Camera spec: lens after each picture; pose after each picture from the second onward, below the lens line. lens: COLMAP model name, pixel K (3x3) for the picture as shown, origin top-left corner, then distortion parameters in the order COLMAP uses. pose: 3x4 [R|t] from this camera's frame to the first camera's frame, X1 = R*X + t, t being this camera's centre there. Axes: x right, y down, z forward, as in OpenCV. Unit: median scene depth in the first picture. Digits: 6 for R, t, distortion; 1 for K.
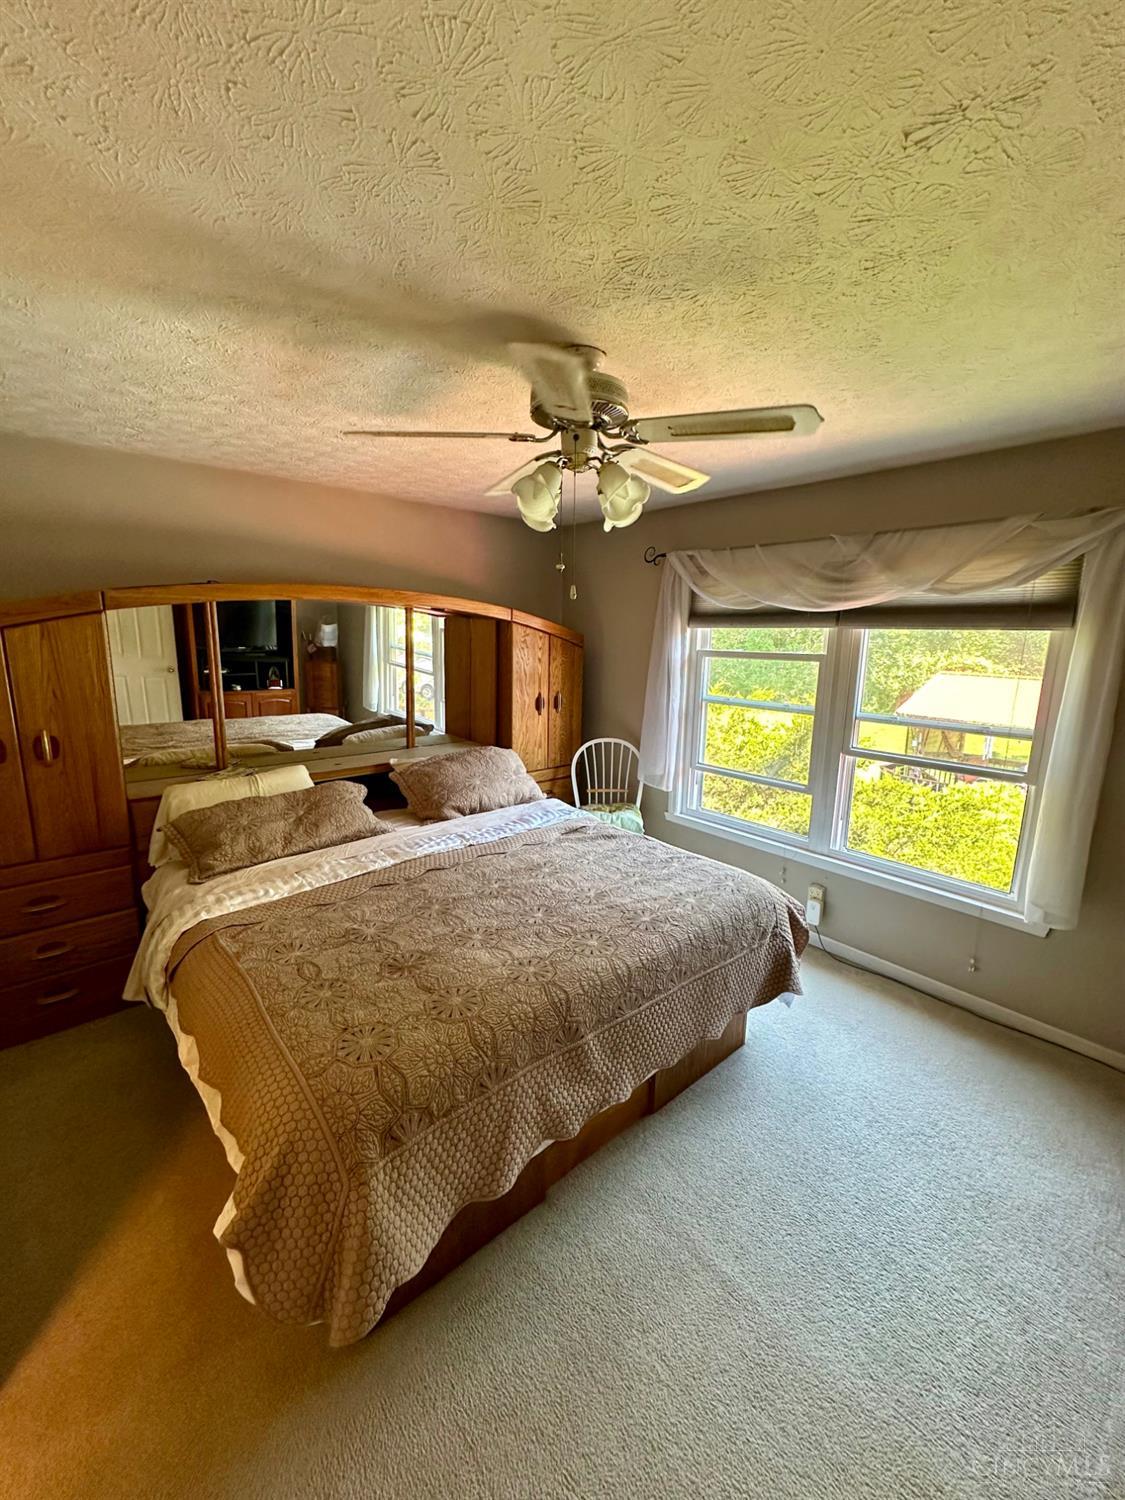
lens RADIAL K [[600.3, 0, 561.6], [0, 600.3, 746.9], [0, 0, 1]] dist [-0.001486, 0.000654]
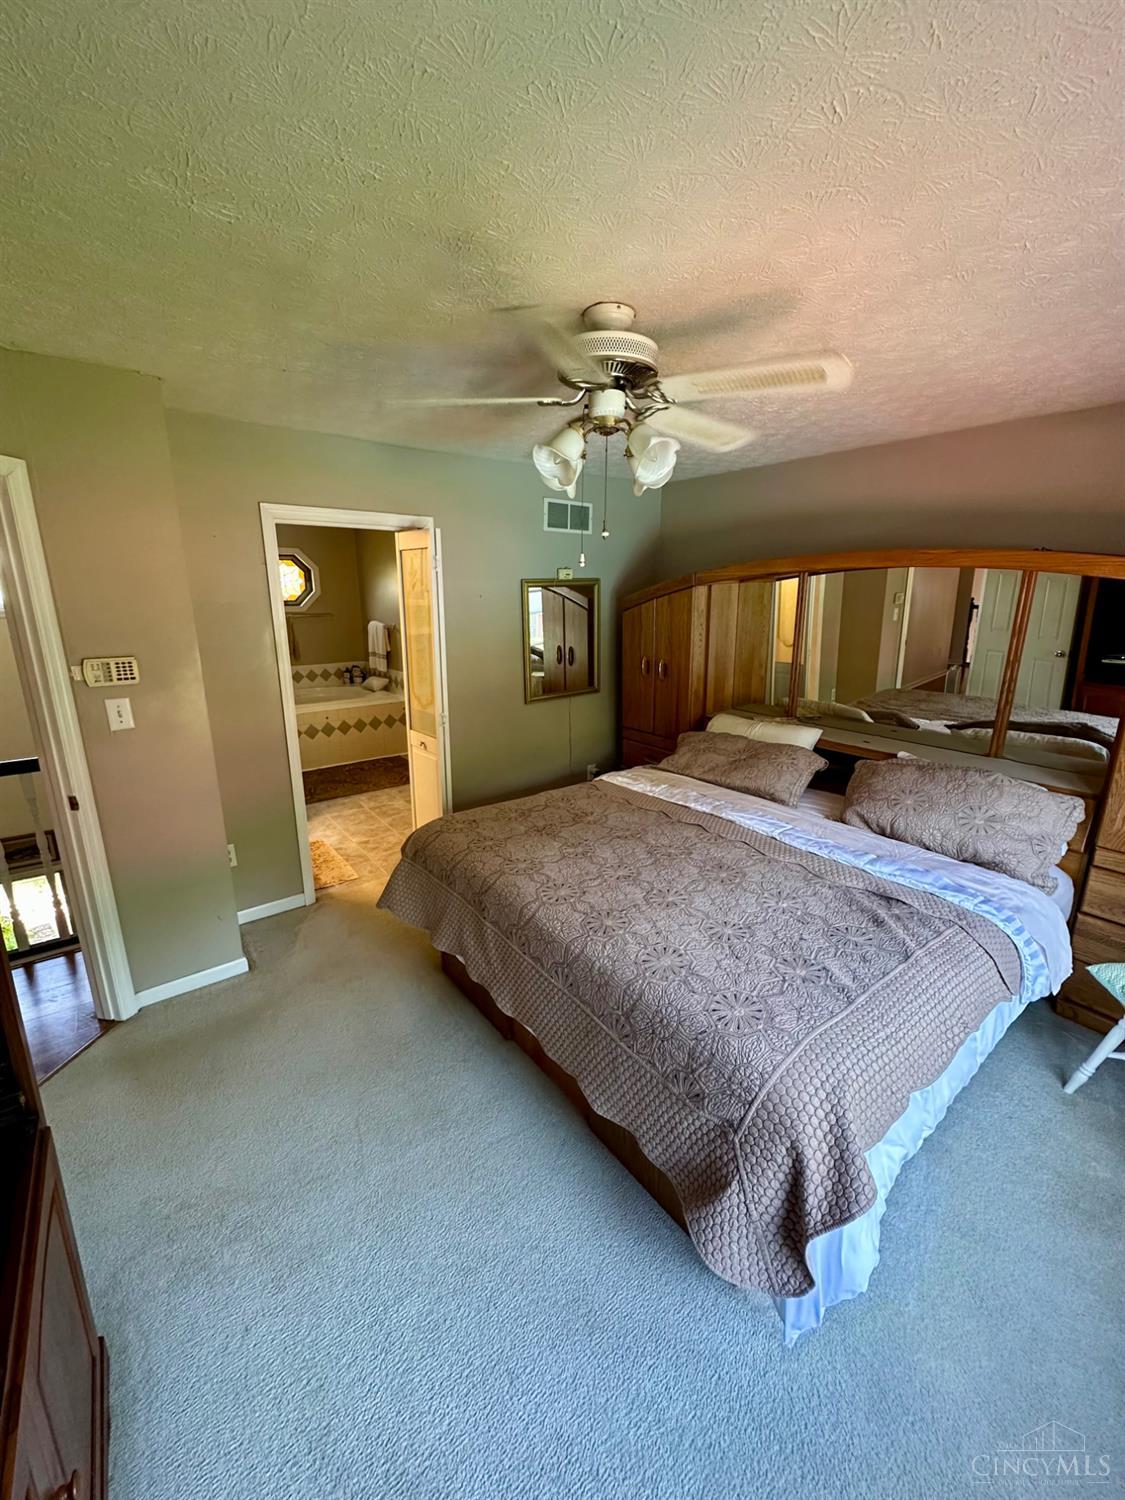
lens RADIAL K [[602.8, 0, 551.1], [0, 602.8, 753.0], [0, 0, 1]] dist [-0.000774, 0.000102]
pose [[-0.067930, 0.236347, -0.969291, 0.745754], [-0.208915, 0.946627, 0.245462, -0.109006], [0.975572, 0.219174, -0.014928, 0.715371]]
